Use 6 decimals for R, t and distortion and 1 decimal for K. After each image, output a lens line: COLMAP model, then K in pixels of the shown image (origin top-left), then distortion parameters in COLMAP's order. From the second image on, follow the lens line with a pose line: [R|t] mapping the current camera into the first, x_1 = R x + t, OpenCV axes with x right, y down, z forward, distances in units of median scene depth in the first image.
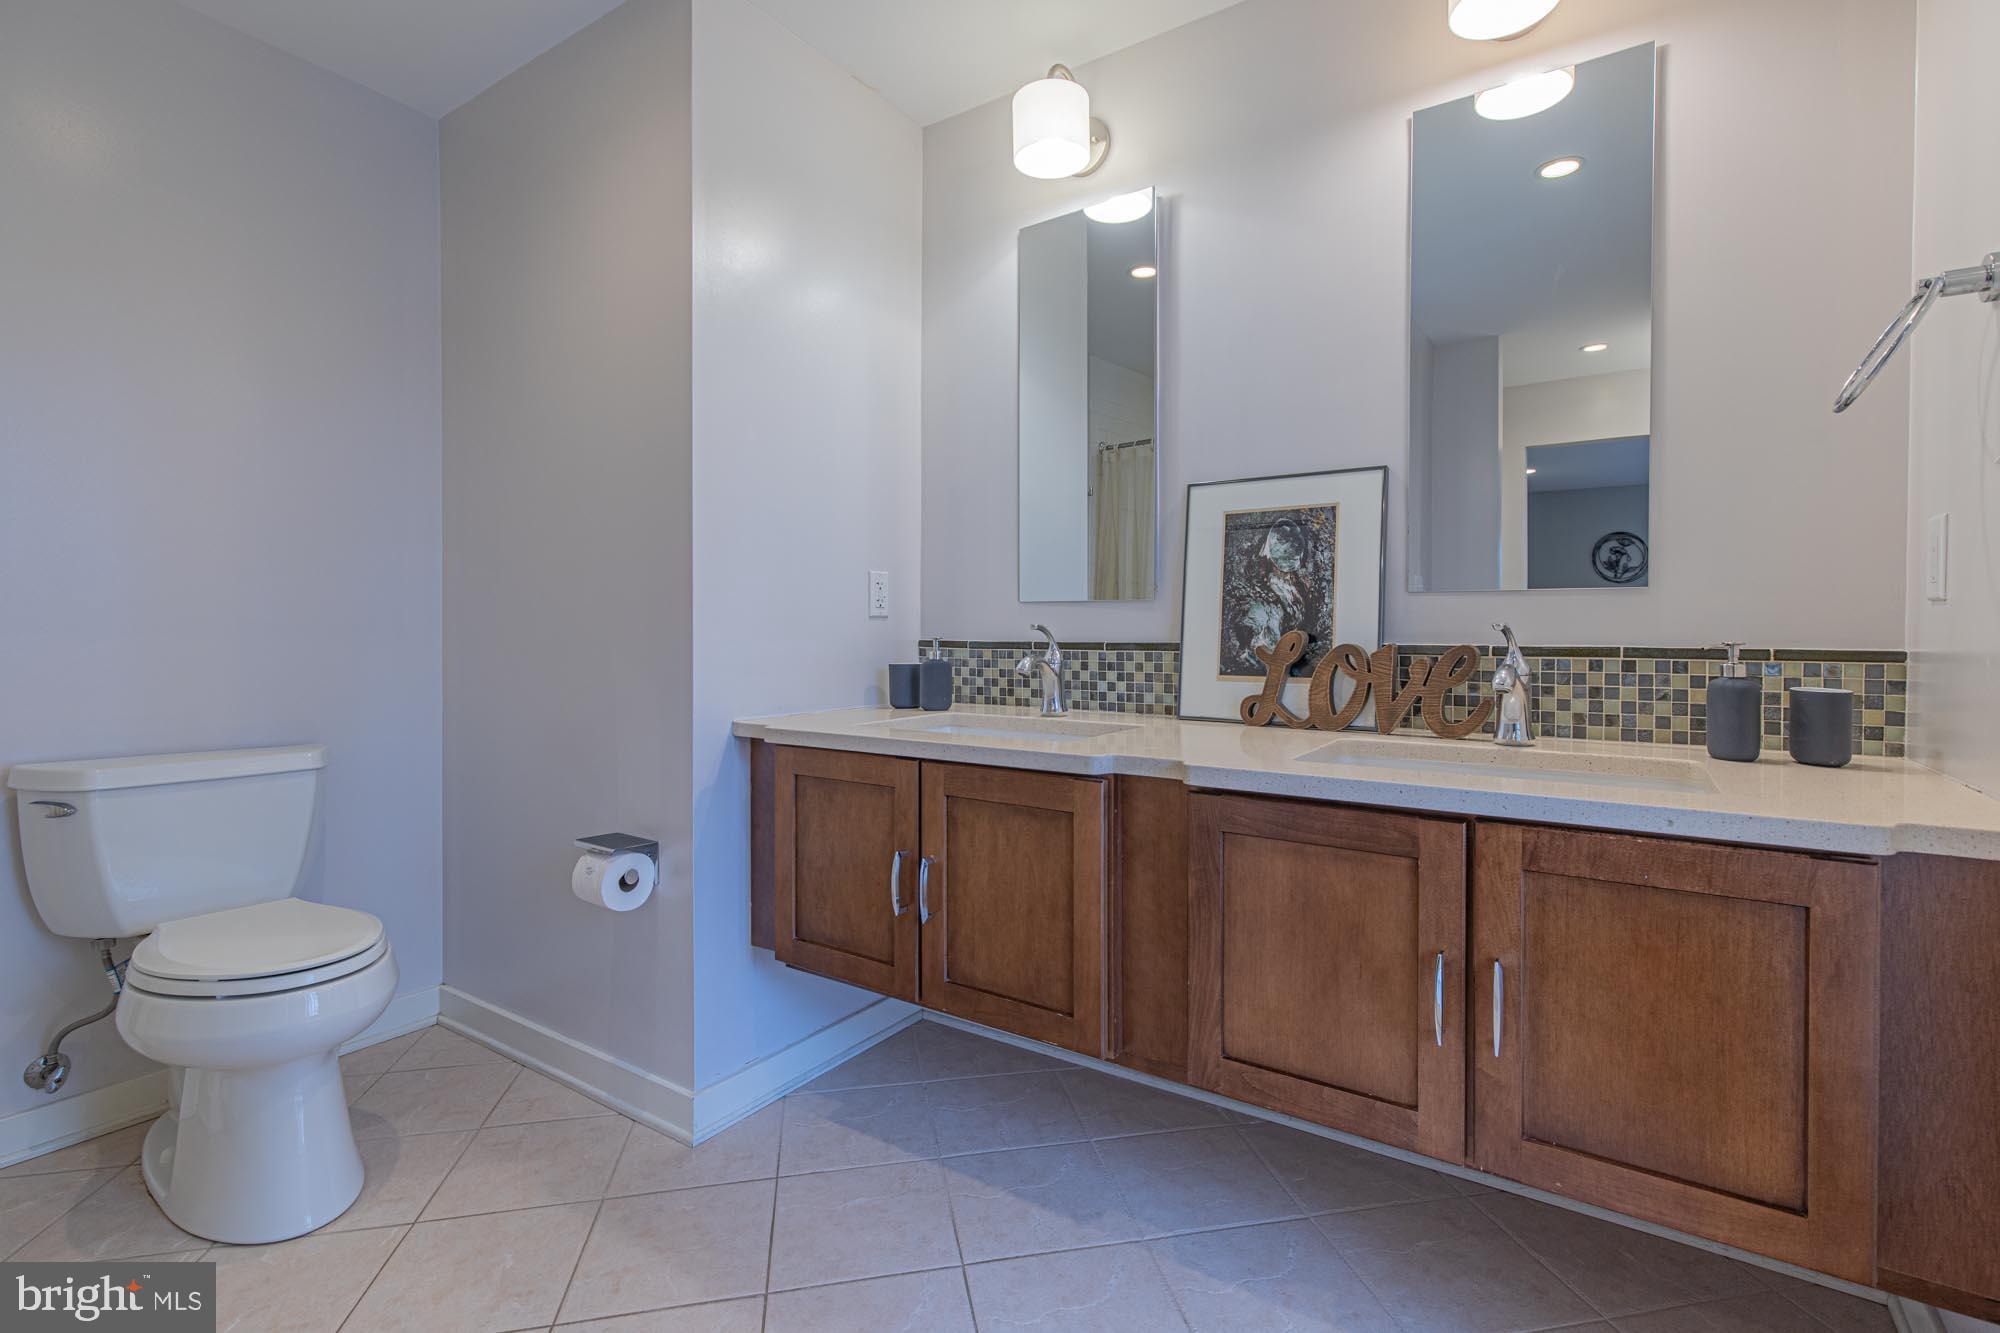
lens RADIAL K [[930.6, 0, 1006.2], [0, 930.6, 636.0], [0, 0, 1]] dist [0.003101, 0.000661]
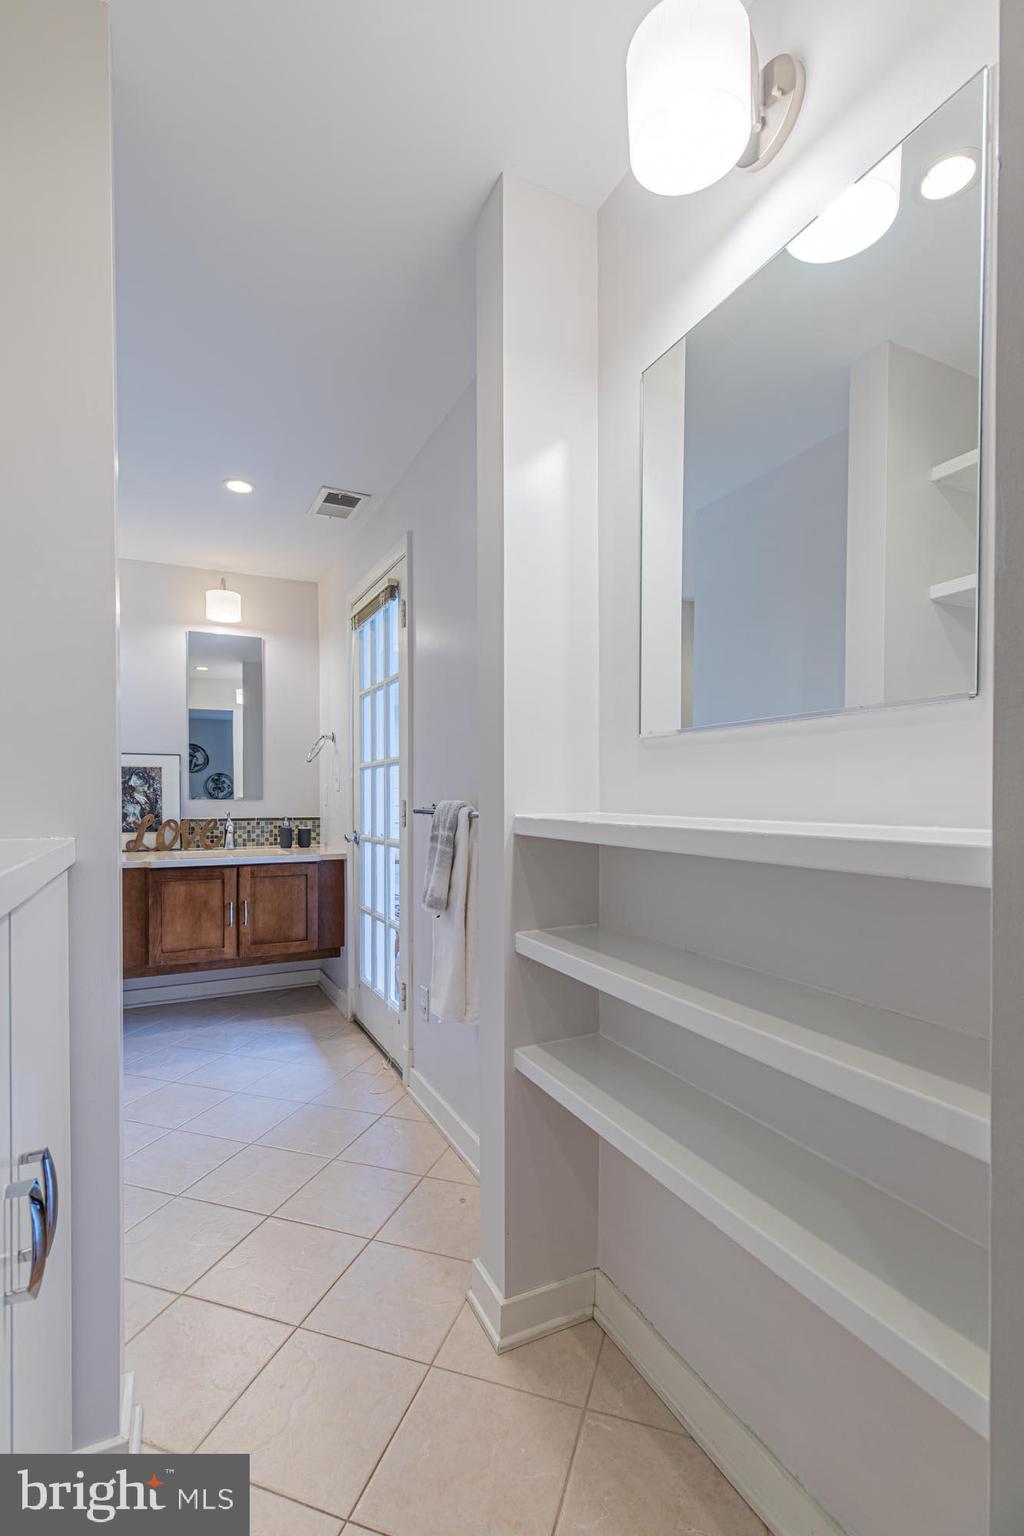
lens RADIAL K [[705.0, 0, 508.8], [0, 705.0, 808.2], [0, 0, 1]] dist [0.002240, 0.000326]
pose [[0.504146, -0.020409, 0.863377, -1.034265], [0.006372, 0.999781, 0.019912, -0.065171], [-0.863595, -0.004537, 0.504166, -1.021246]]
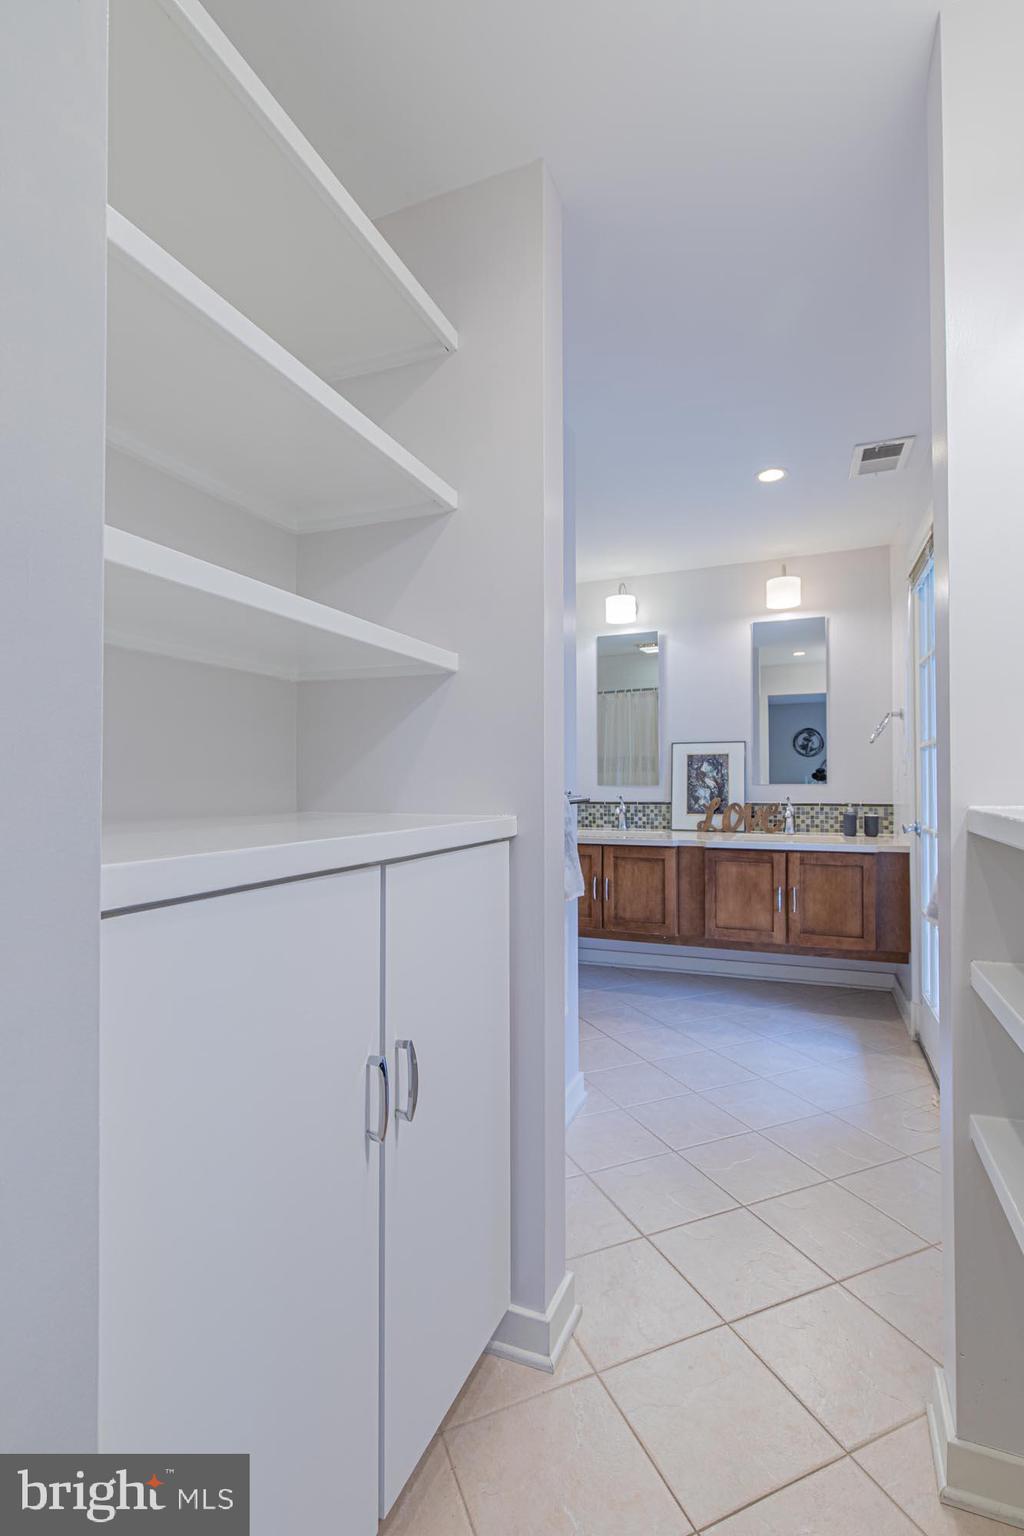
lens RADIAL K [[711.1, 0, 511.6], [0, 711.1, 774.1], [0, 0, 1]] dist [-0.000386, 0.000216]
pose [[0.981419, -0.007145, 0.191741, -0.830720], [0.009646, 0.999880, -0.012115, -0.066803], [-0.191632, 0.013739, 0.981371, -1.173508]]
